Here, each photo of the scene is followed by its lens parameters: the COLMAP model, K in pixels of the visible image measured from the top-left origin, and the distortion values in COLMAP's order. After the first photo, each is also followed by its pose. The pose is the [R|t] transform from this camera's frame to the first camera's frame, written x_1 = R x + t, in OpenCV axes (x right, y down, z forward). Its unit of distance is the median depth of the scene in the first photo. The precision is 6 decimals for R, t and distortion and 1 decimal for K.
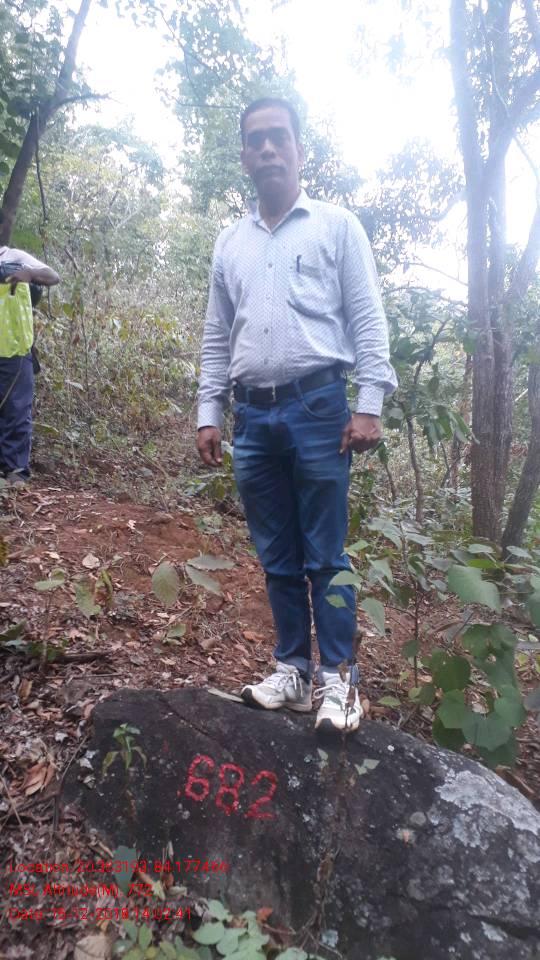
lens RADIAL K [[764.3, 0, 270.3], [0, 764.3, 473.9], [0, 0, 1]] dist [0.012592, 0.002629]
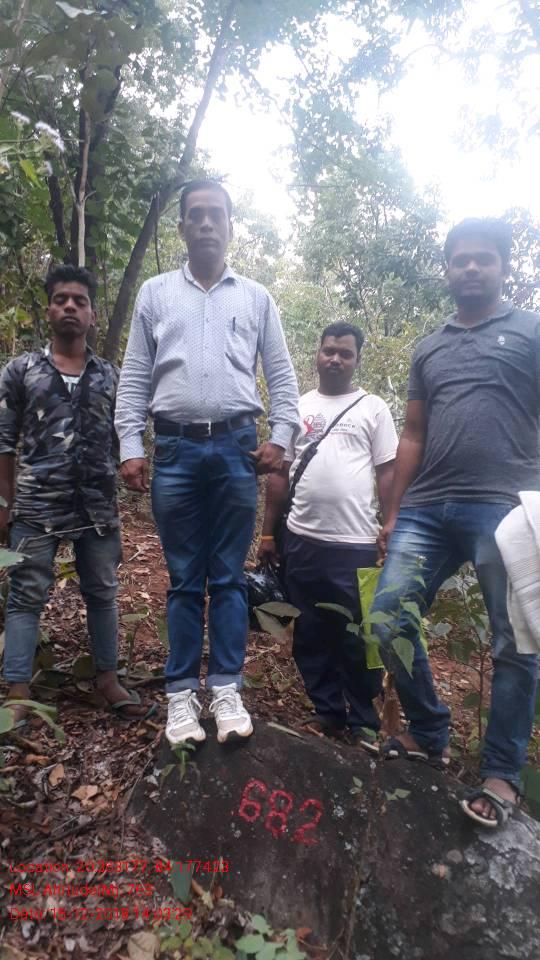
lens RADIAL K [[758.9, 0, 264.0], [0, 758.9, 479.1], [0, 0, 1]] dist [0.008487, -0.006788]
pose [[0.988746, 0.027570, -0.147041, 0.073817], [-0.038137, 0.996850, -0.069536, 0.020579], [0.144661, 0.074361, 0.986683, -0.092681]]
